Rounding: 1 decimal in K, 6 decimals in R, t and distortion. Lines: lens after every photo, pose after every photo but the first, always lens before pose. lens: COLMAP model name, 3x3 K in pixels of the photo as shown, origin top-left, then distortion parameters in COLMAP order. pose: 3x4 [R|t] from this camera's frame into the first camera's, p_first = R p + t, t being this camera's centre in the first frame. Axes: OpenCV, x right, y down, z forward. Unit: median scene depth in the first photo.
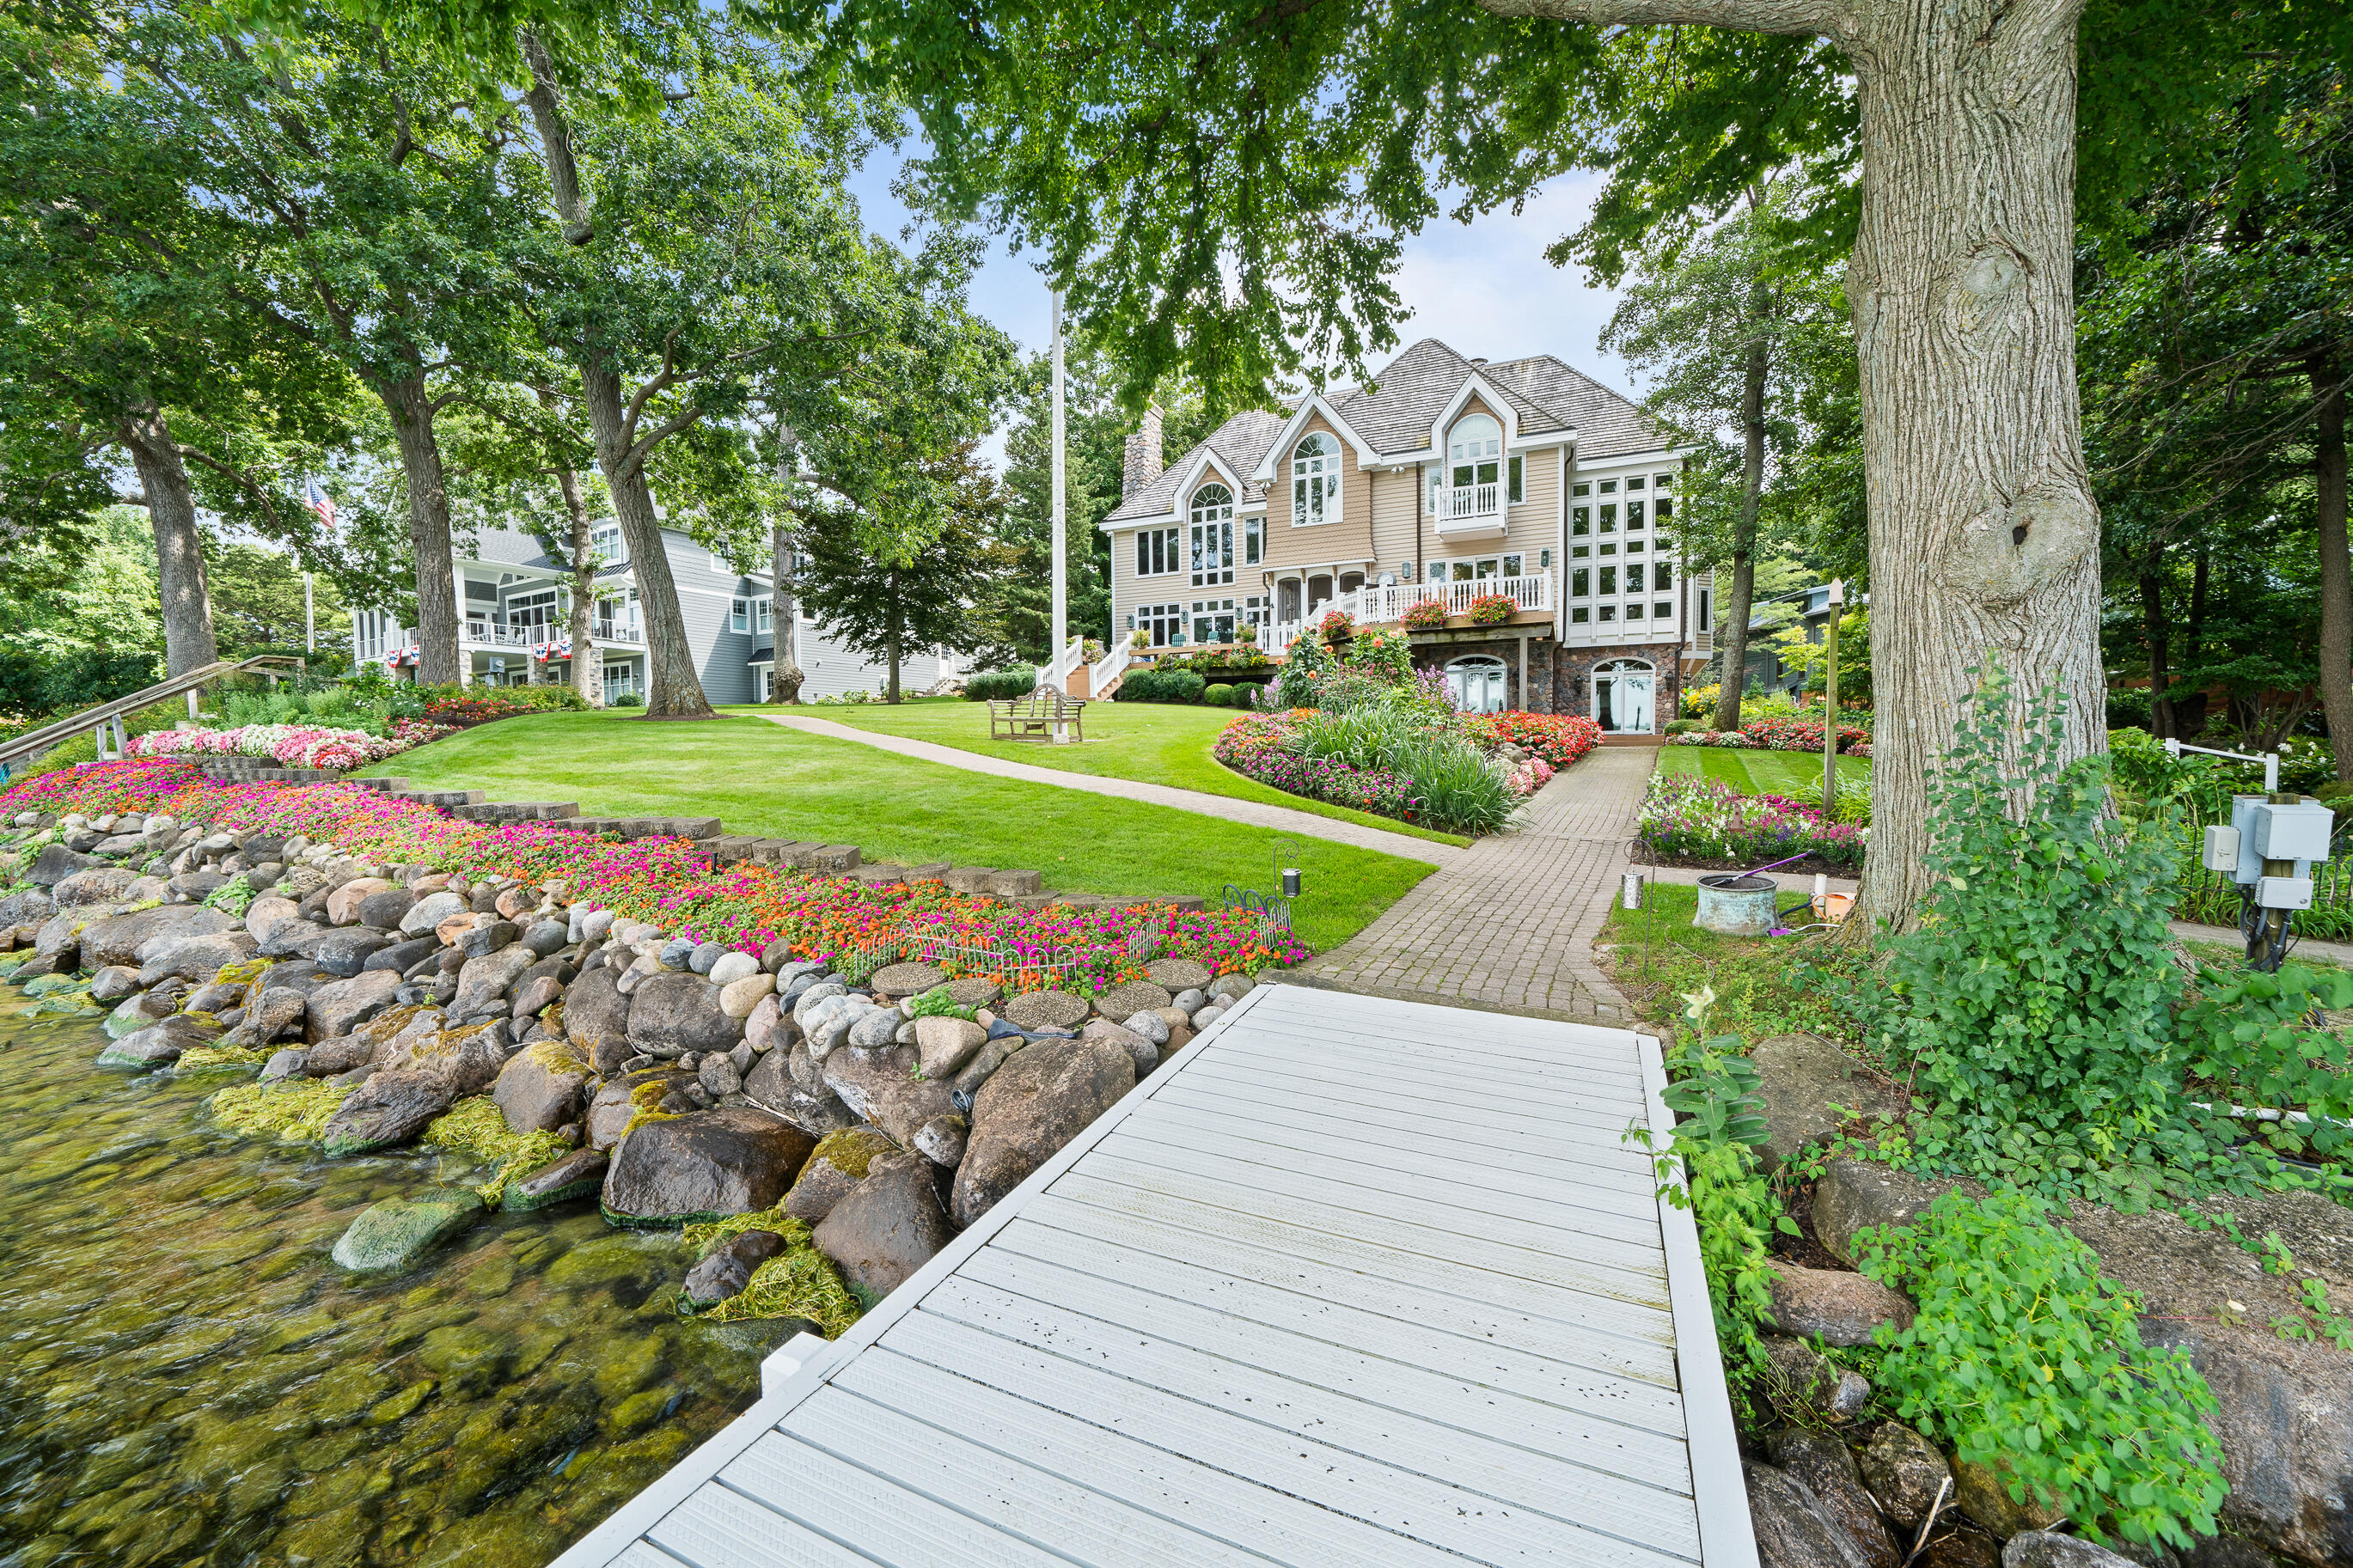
lens RADIAL K [[919.2, 0, 1173.2], [0, 919.2, 791.9], [0, 0, 1]] dist [-0.013116, 0.001871]
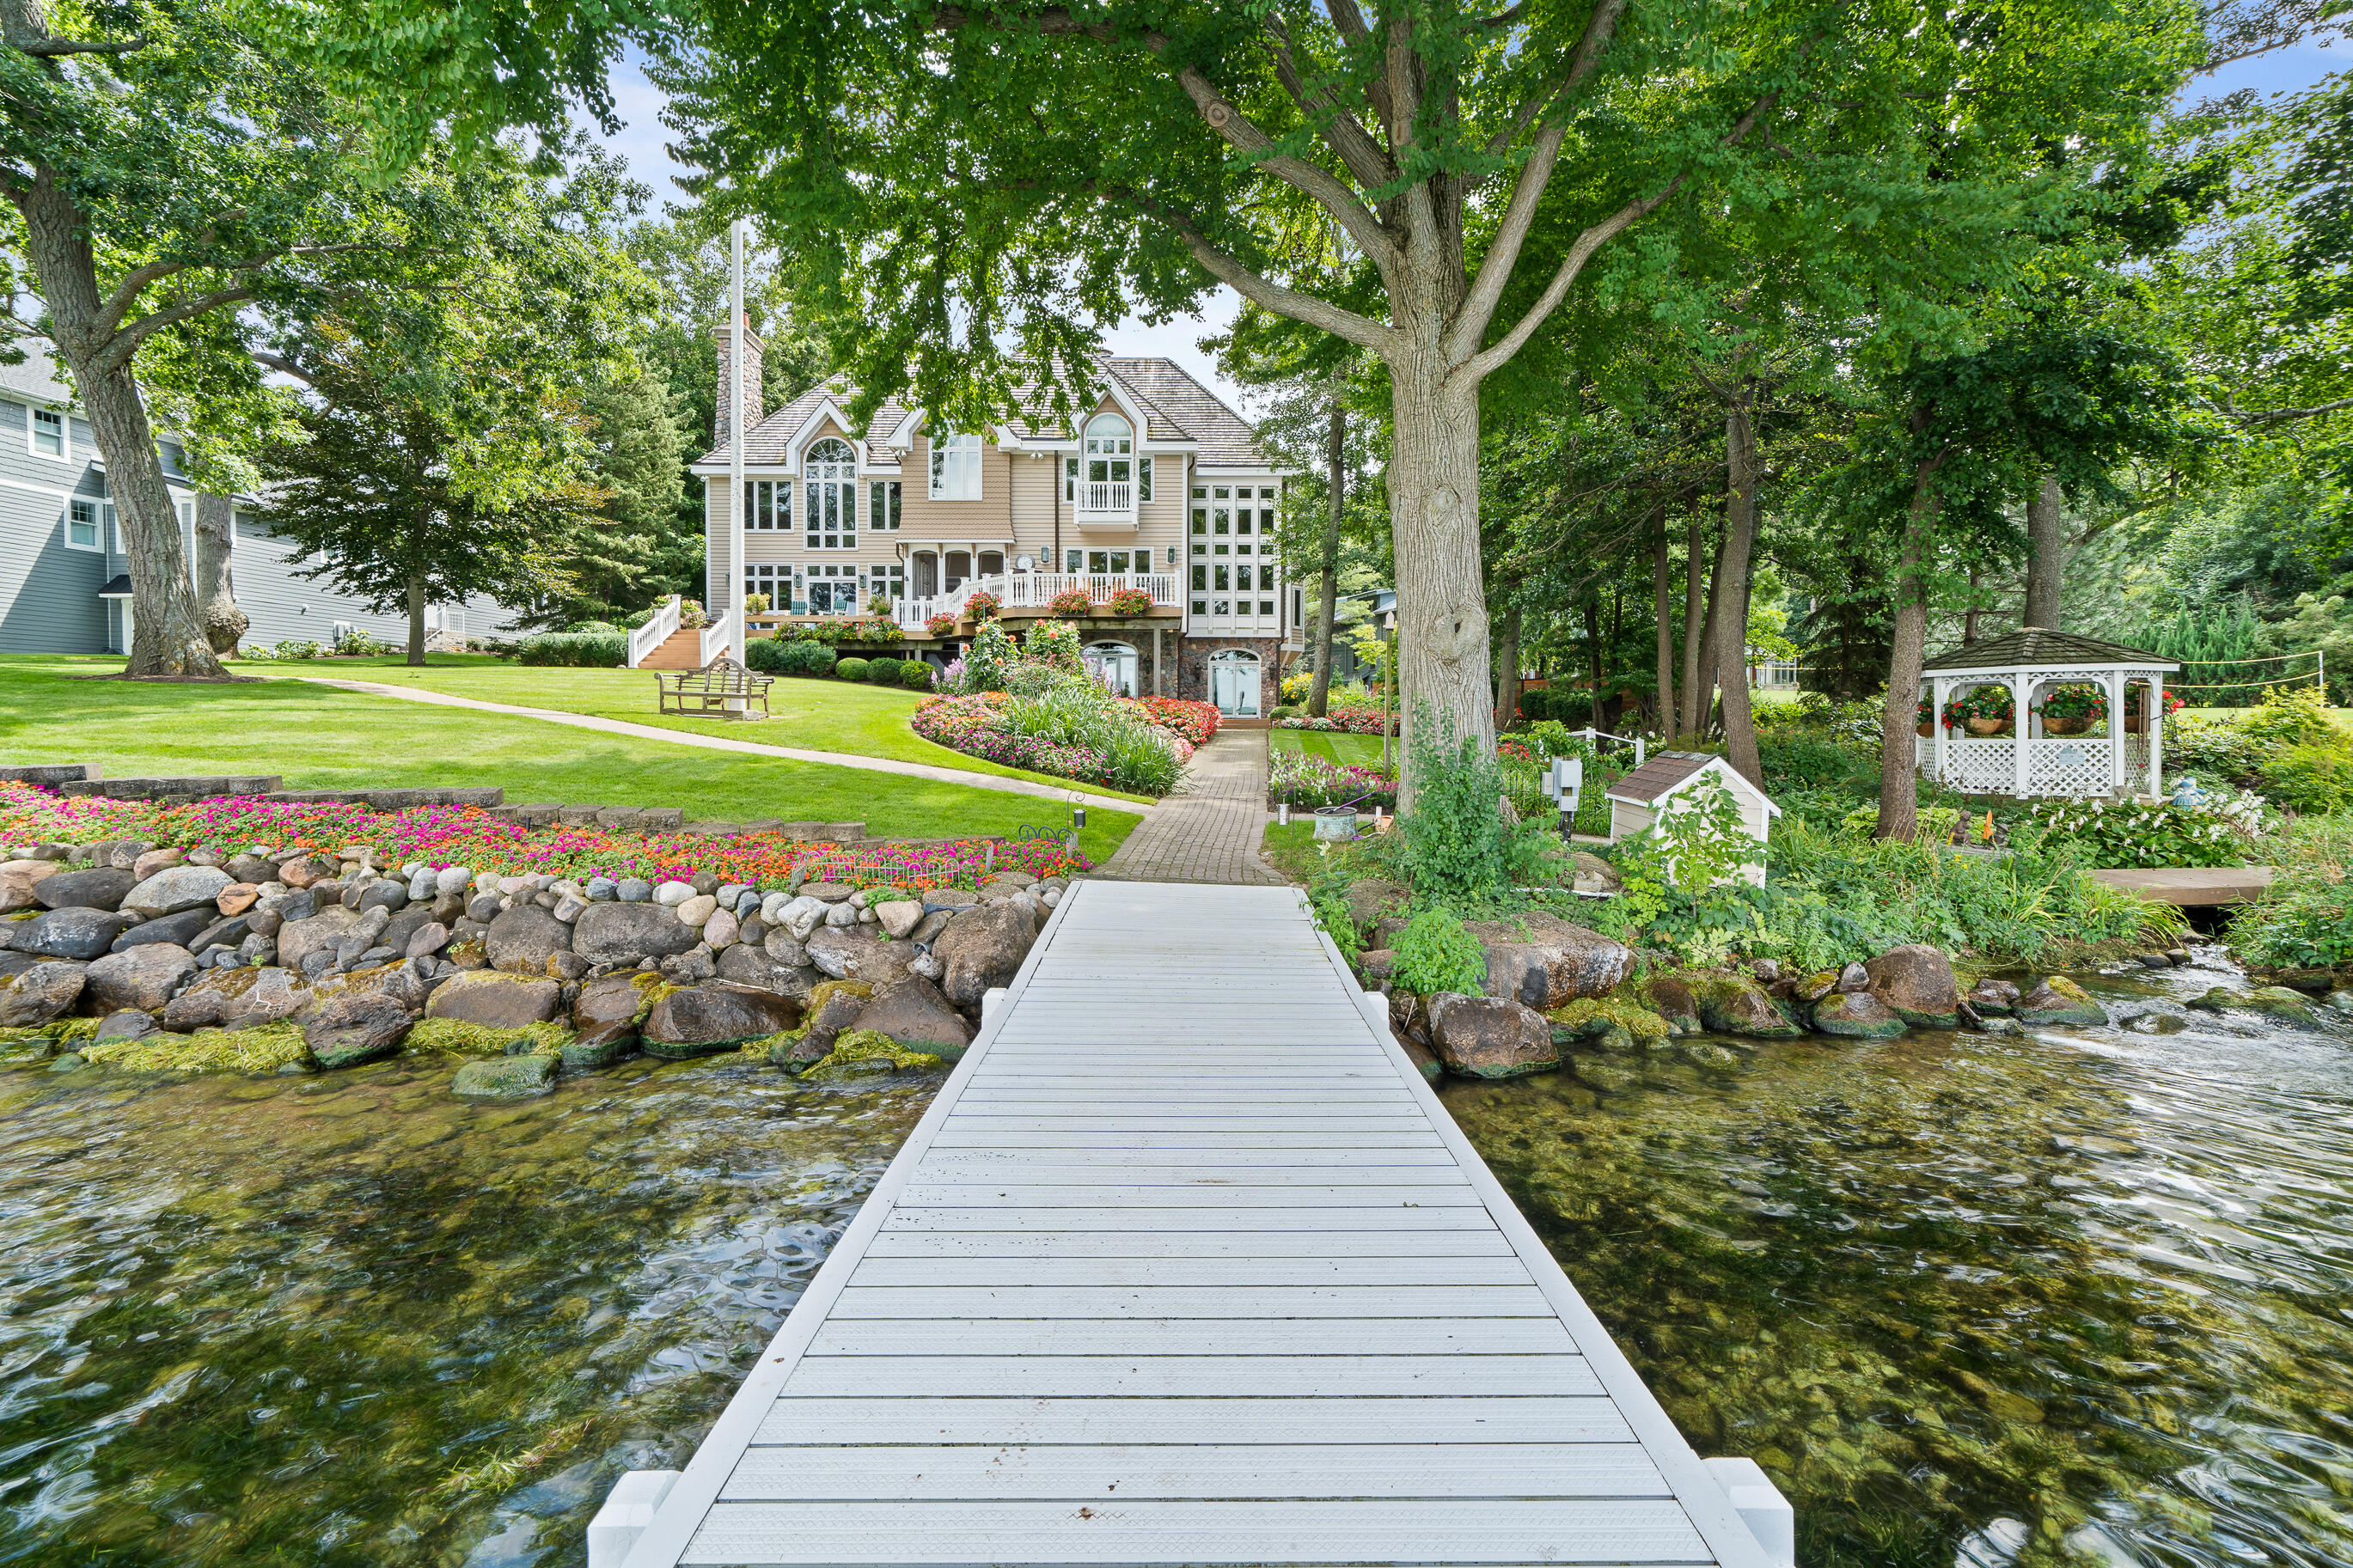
lens RADIAL K [[1104.4, 0, 1180.7], [0, 1104.4, 752.7], [0, 0, 1]] dist [0.027677, 0.004898]
pose [[0.909802, 0.003149, 0.415030, -0.121326], [0.007172, 0.999703, -0.023307, 0.009213], [-0.414980, 0.024182, 0.909509, -0.181972]]
